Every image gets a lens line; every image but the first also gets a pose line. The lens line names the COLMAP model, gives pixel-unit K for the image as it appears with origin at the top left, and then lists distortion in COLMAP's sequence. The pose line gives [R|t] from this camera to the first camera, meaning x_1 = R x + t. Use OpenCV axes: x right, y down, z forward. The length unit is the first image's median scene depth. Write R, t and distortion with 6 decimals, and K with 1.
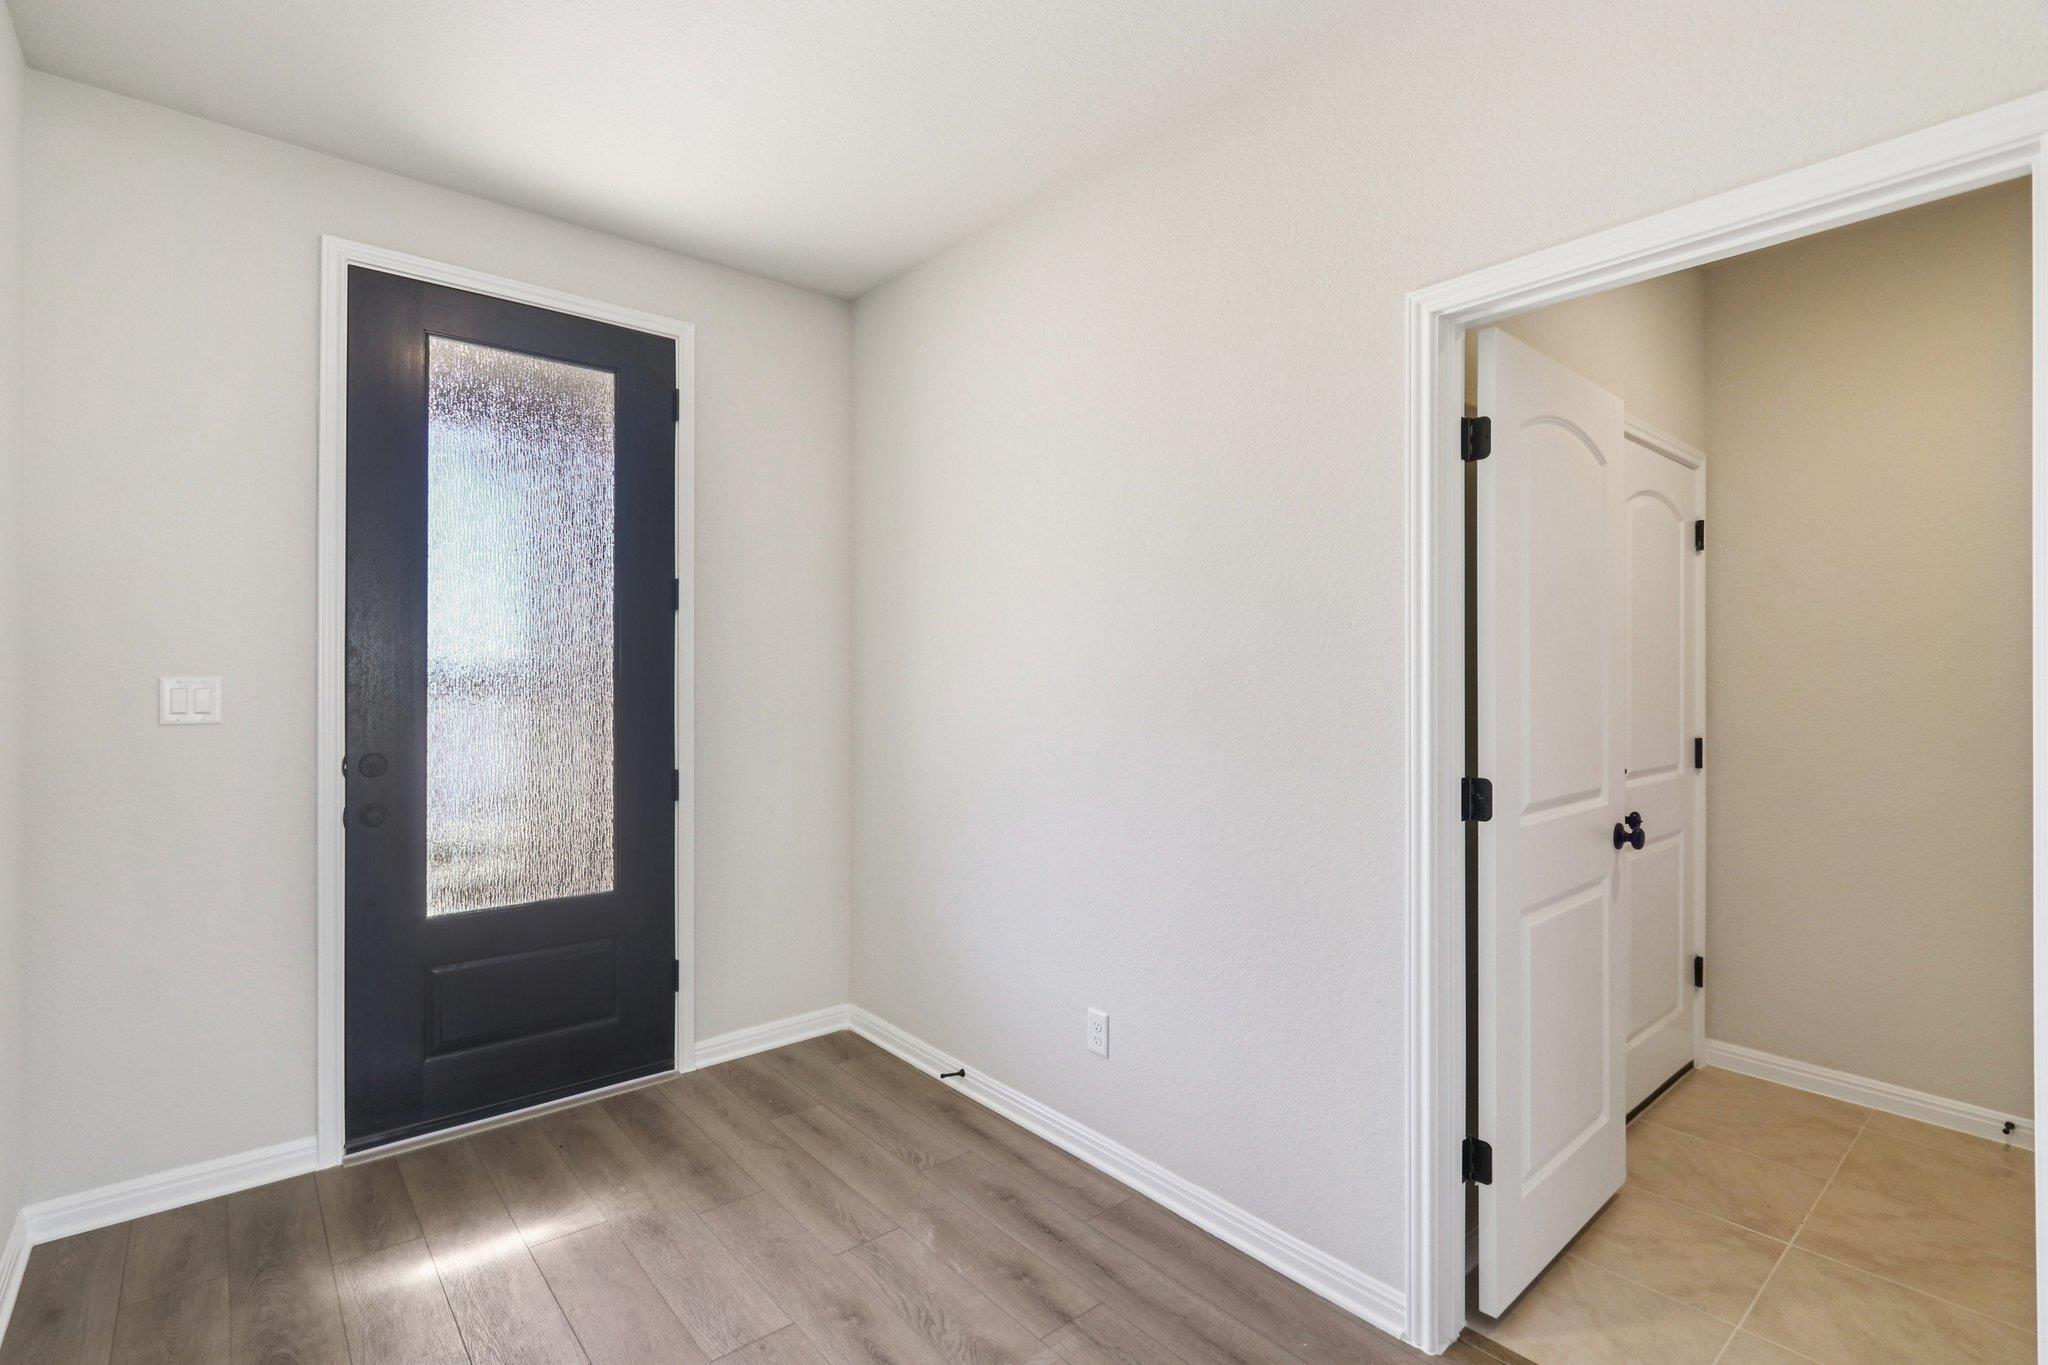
lens RADIAL K [[951.8, 0, 1007.1], [0, 951.8, 676.2], [0, 0, 1]] dist [-0.003737, 0.001052]
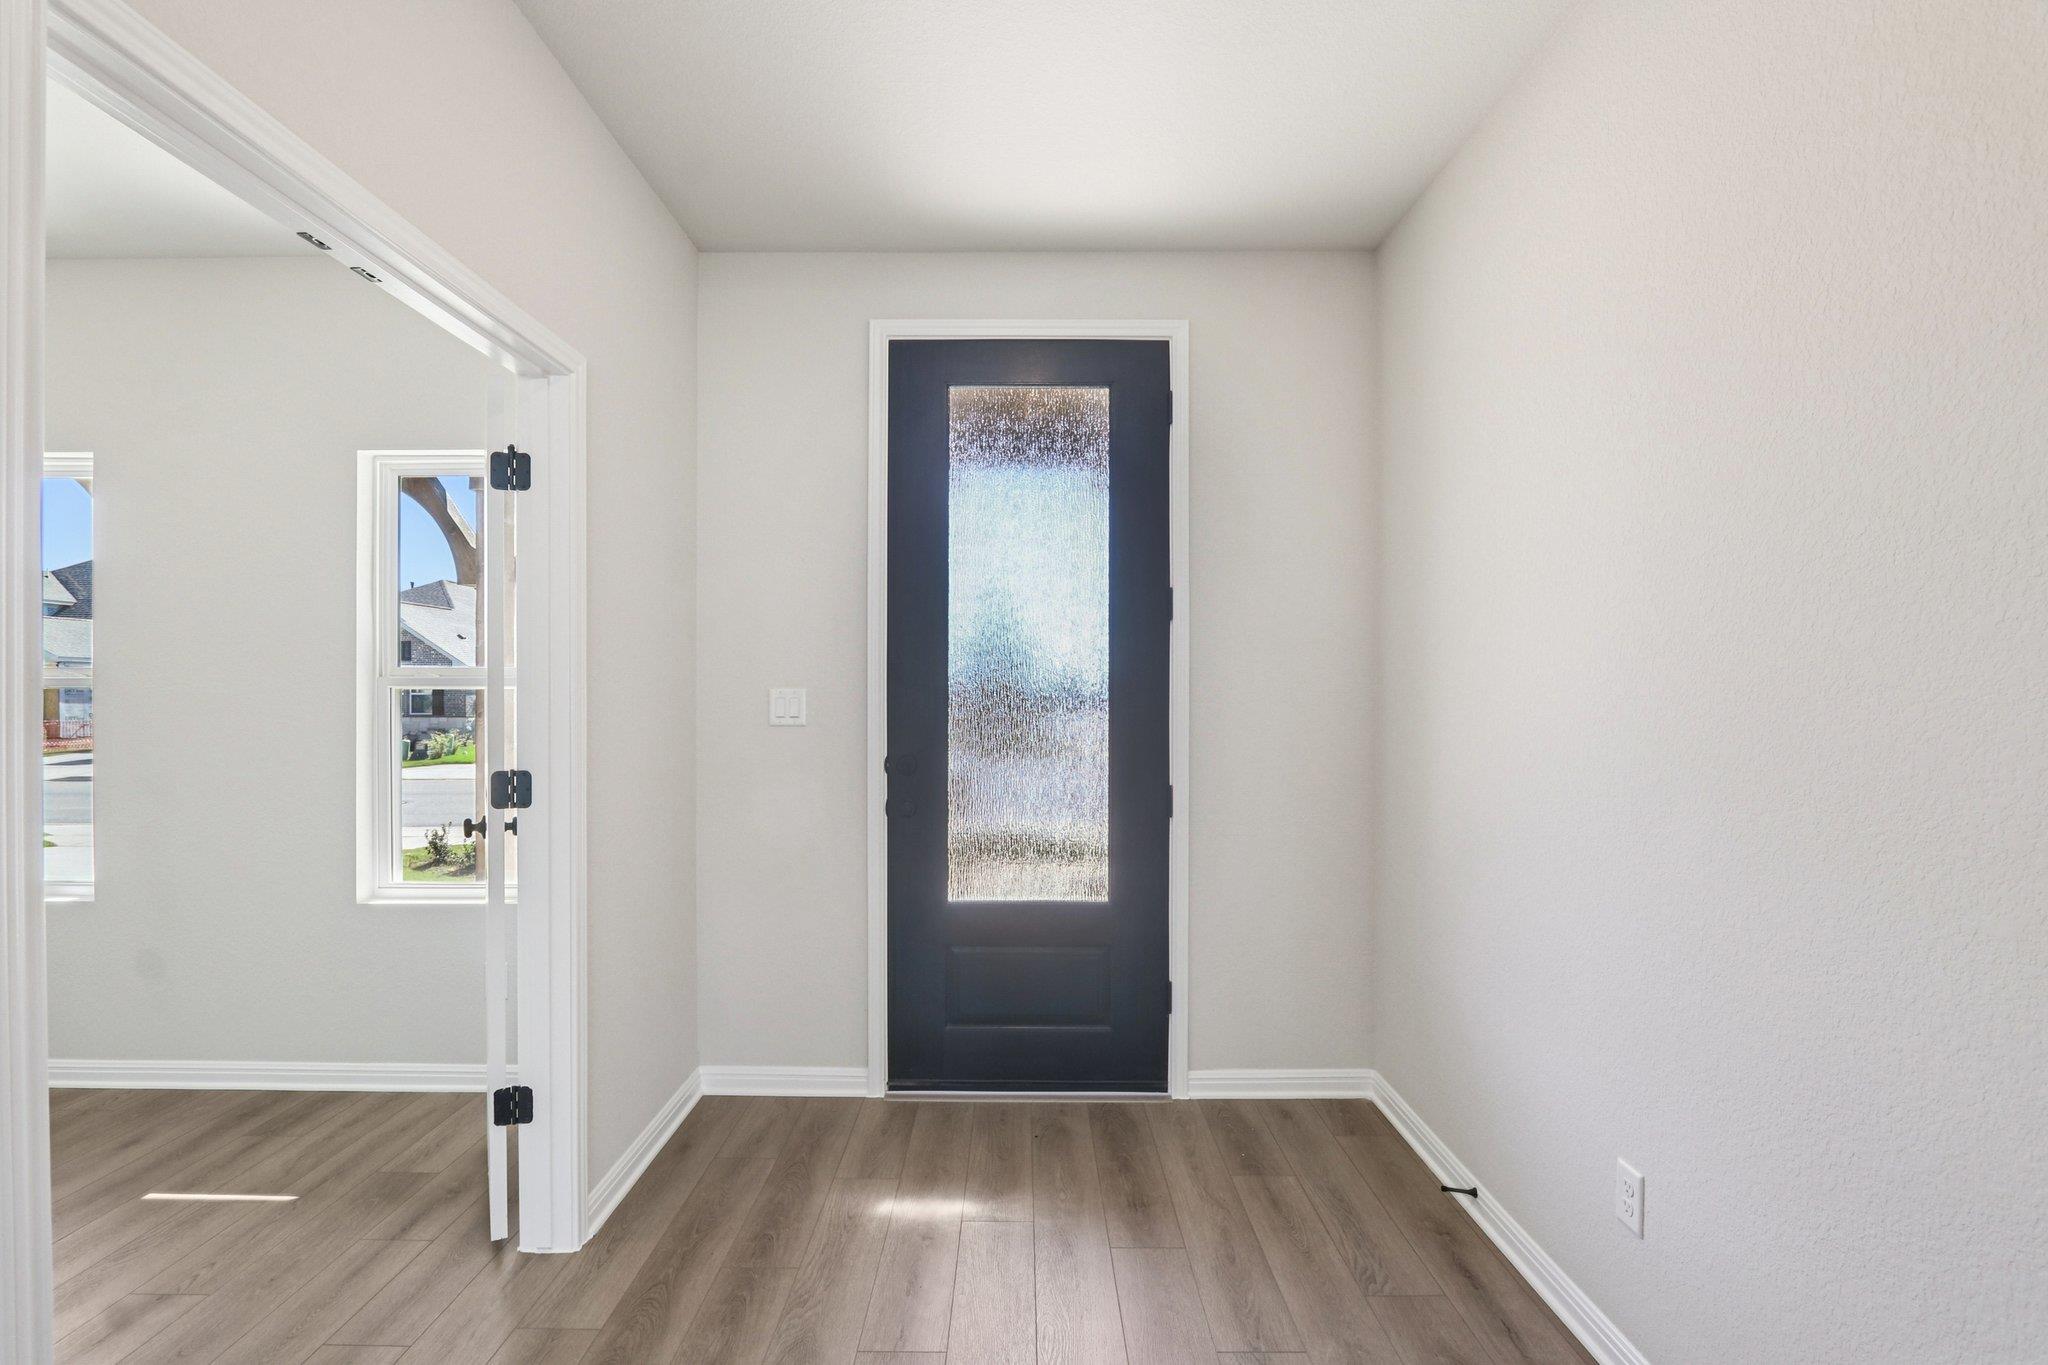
lens RADIAL K [[970.2, 0, 1009.9], [0, 970.2, 700.1], [0, 0, 1]] dist [-0.022399, 0.005755]
pose [[0.761587, 0.002286, -0.648058, 0.188427], [0.001291, 0.999986, 0.005045, 0.008399], [0.648061, -0.004679, 0.761574, 0.166517]]
